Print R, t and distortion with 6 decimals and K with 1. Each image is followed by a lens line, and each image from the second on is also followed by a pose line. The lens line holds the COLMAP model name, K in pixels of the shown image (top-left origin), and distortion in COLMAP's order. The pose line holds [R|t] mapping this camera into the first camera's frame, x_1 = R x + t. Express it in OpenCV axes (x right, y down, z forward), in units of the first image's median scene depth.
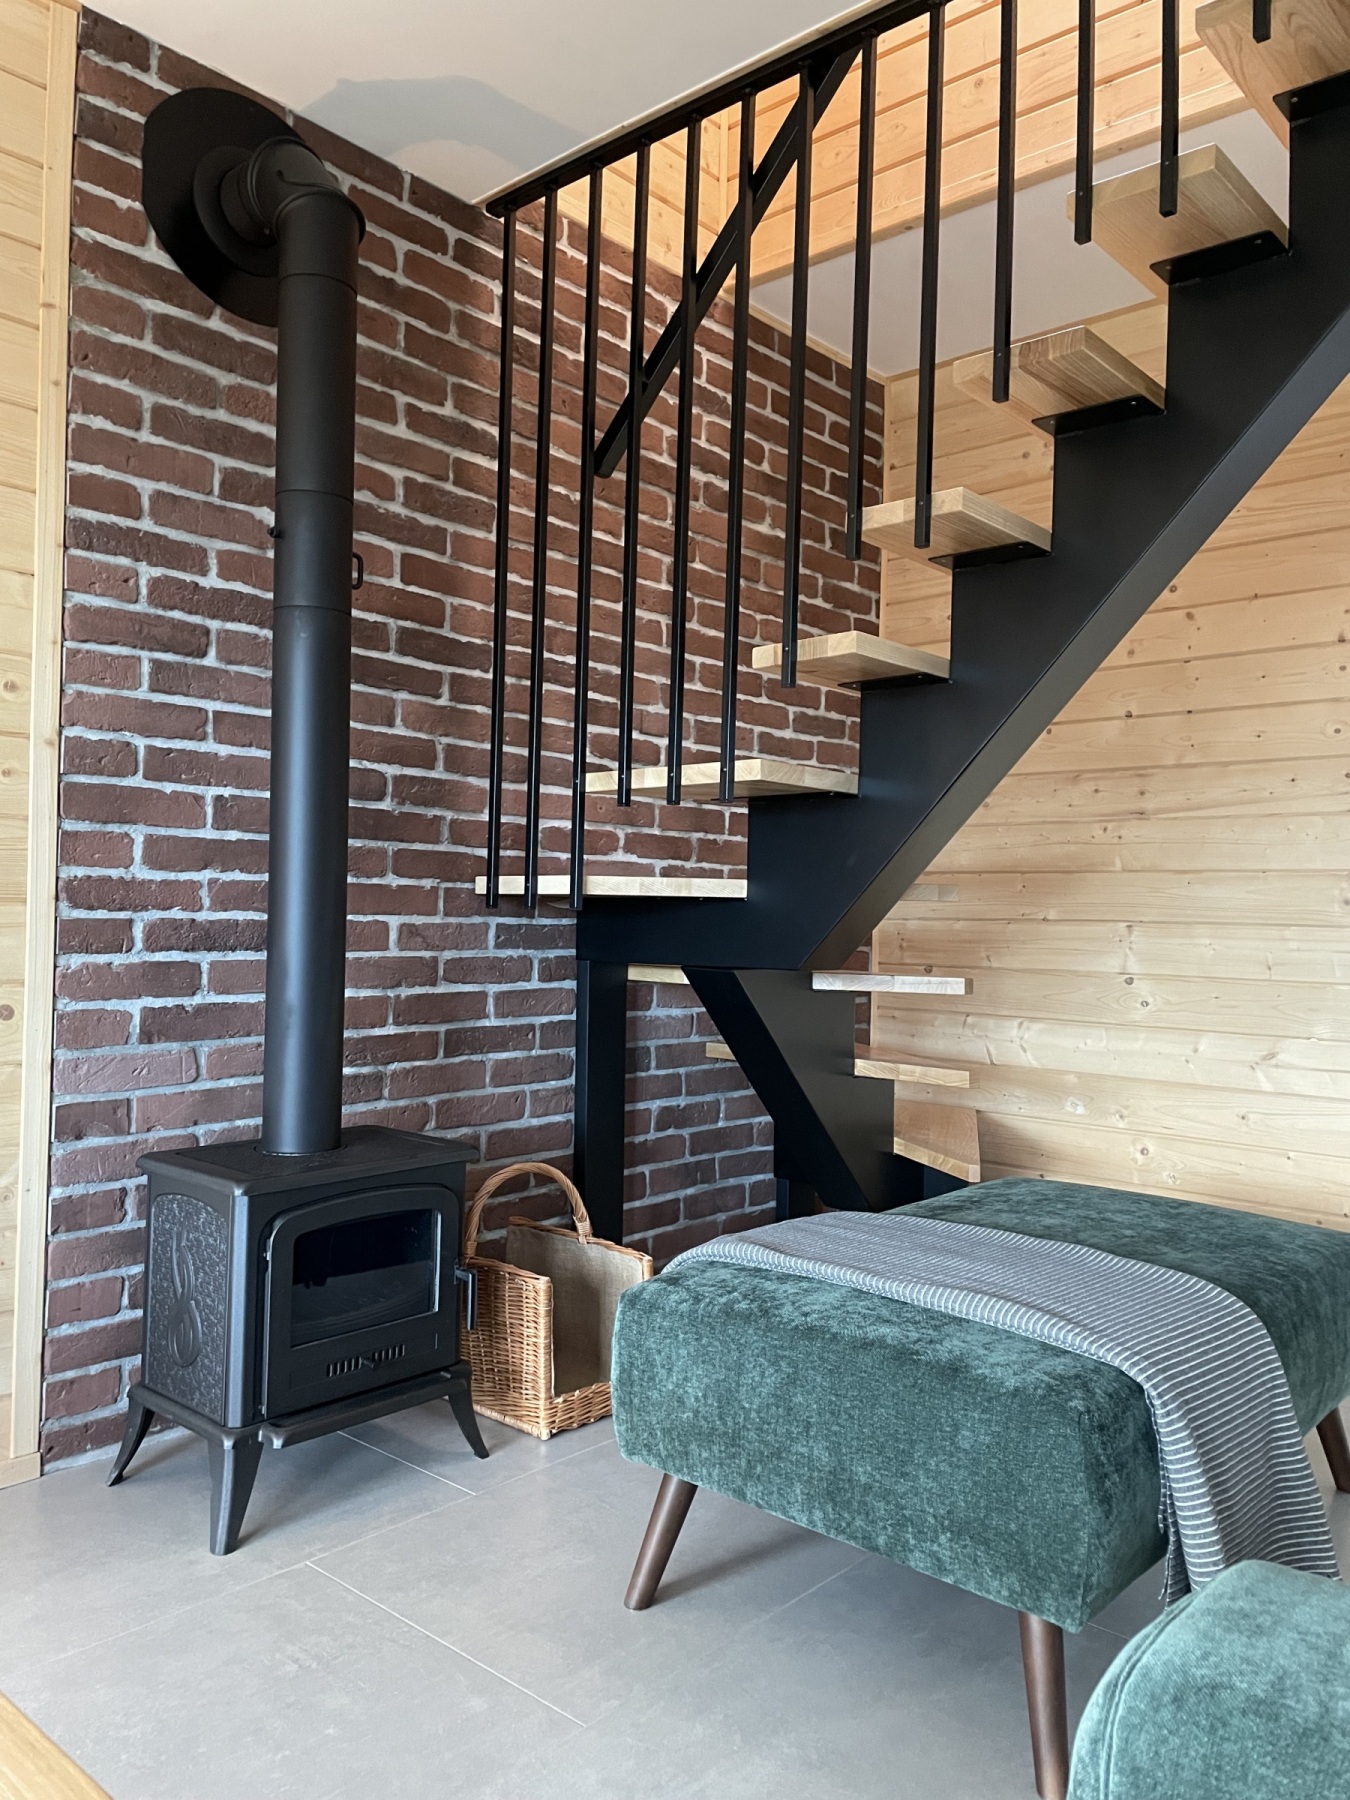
lens RADIAL K [[1357.3, 0, 681.1], [0, 1357.3, 898.7], [0, 0, 1]] dist [0.088805, -0.112648]
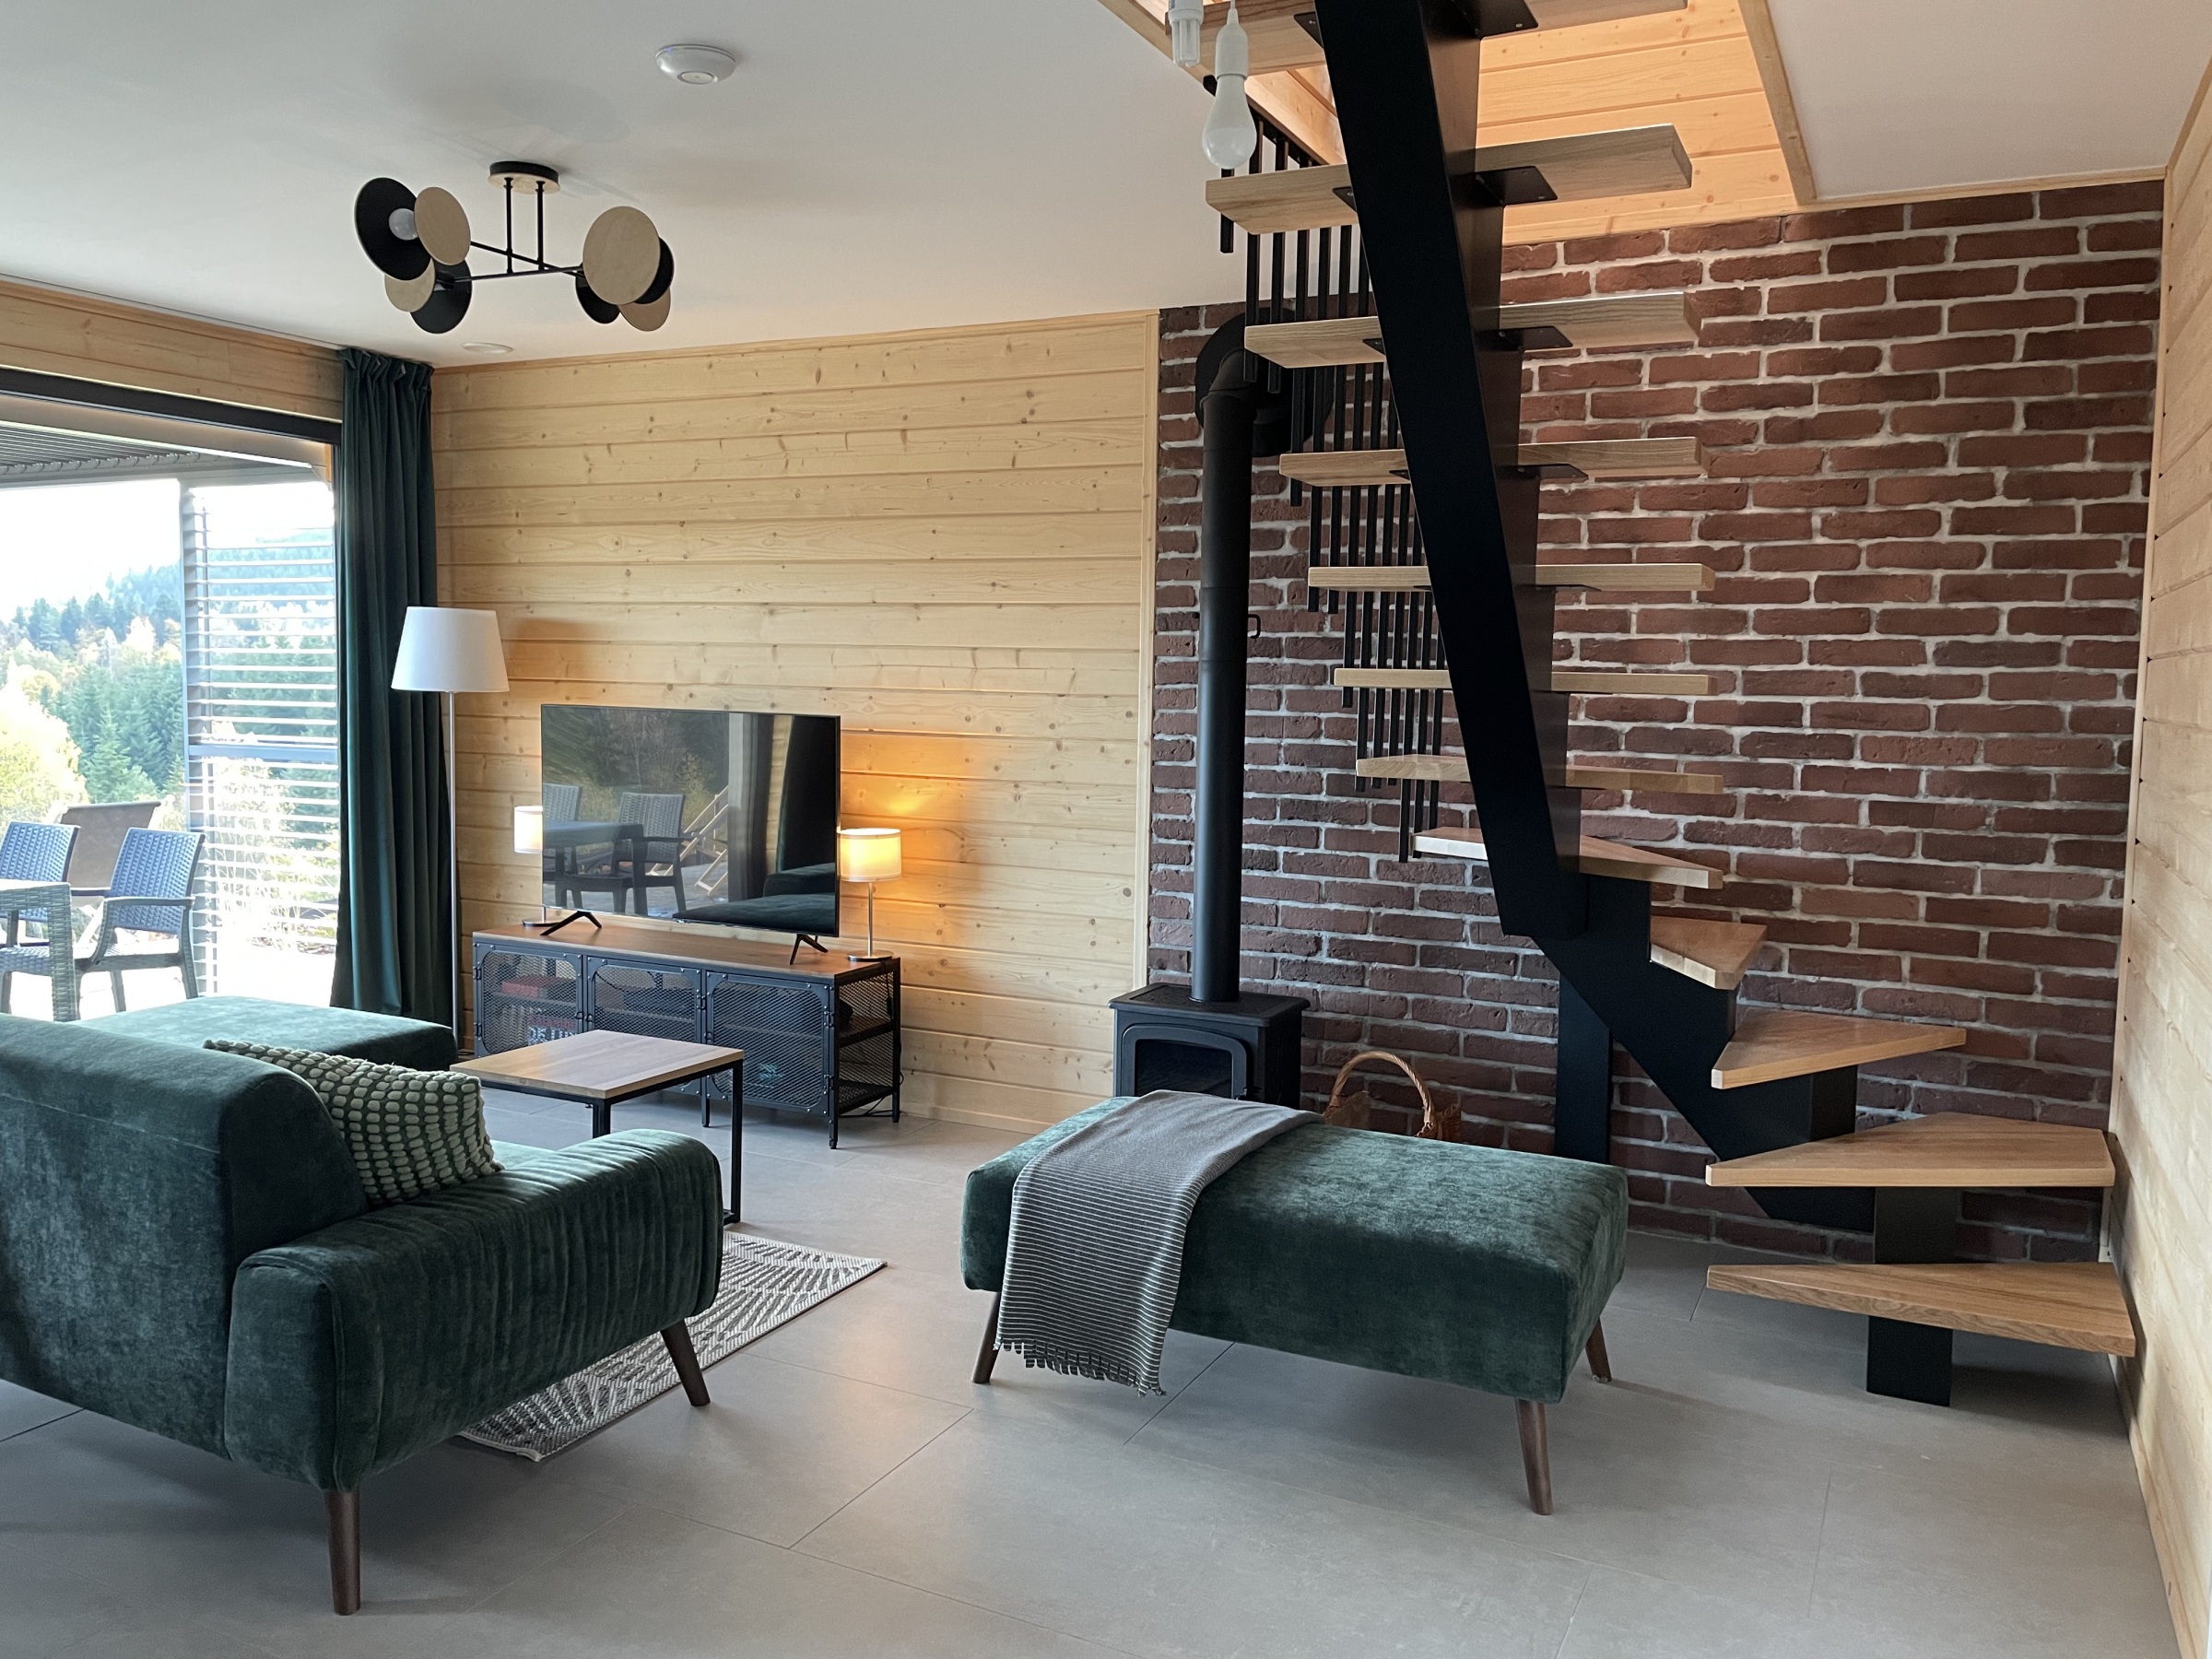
lens RADIAL K [[1667.9, 0, 1109.2], [0, 1667.9, 802.5], [0, 0, 1]] dist [0.088805, -0.112648]
pose [[0.267221, 0.058610, -0.961851, 1.477552], [-0.003980, 0.998207, 0.059719, -0.153526], [0.963627, -0.012130, 0.266975, 0.350822]]
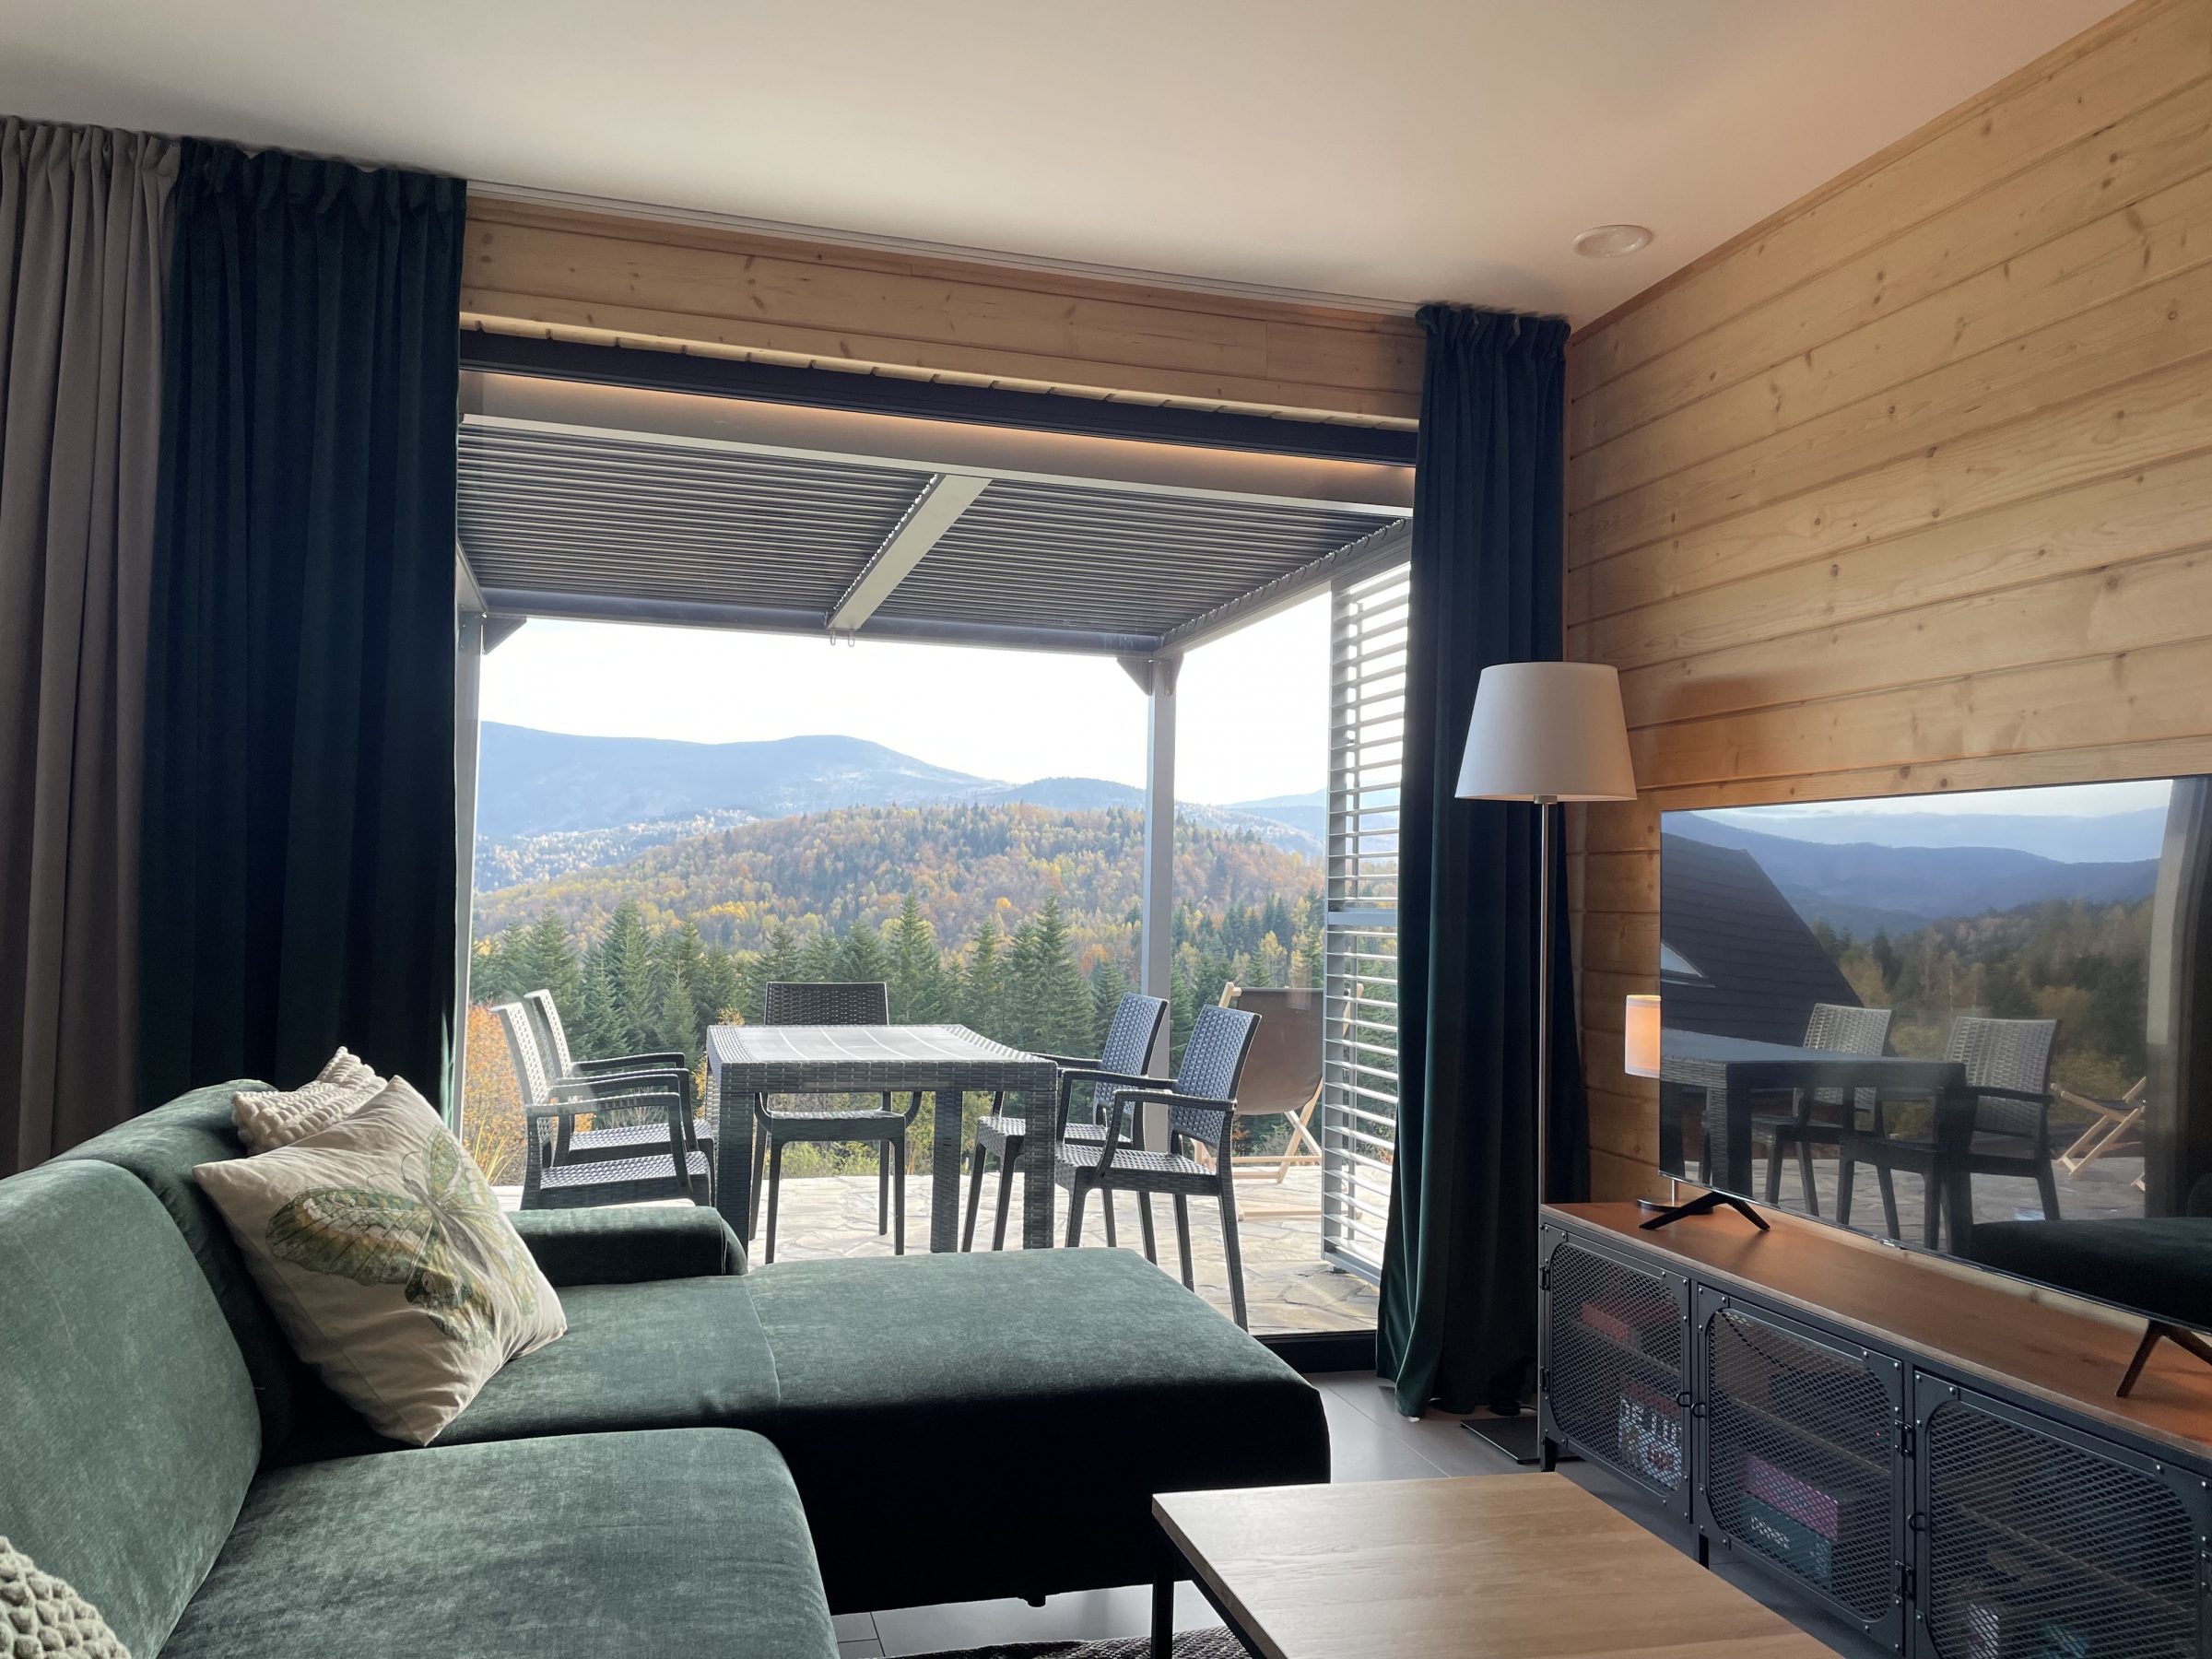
lens RADIAL K [[1667.9, 0, 1098.4], [0, 1667.9, 815.3], [0, 0, 1]] dist [0.088805, -0.112648]
pose [[-0.541502, -0.074075, -0.837430, 0.392654], [-0.027309, 0.997135, -0.070544, -0.041676], [0.840256, -0.015330, -0.541973, 0.553346]]
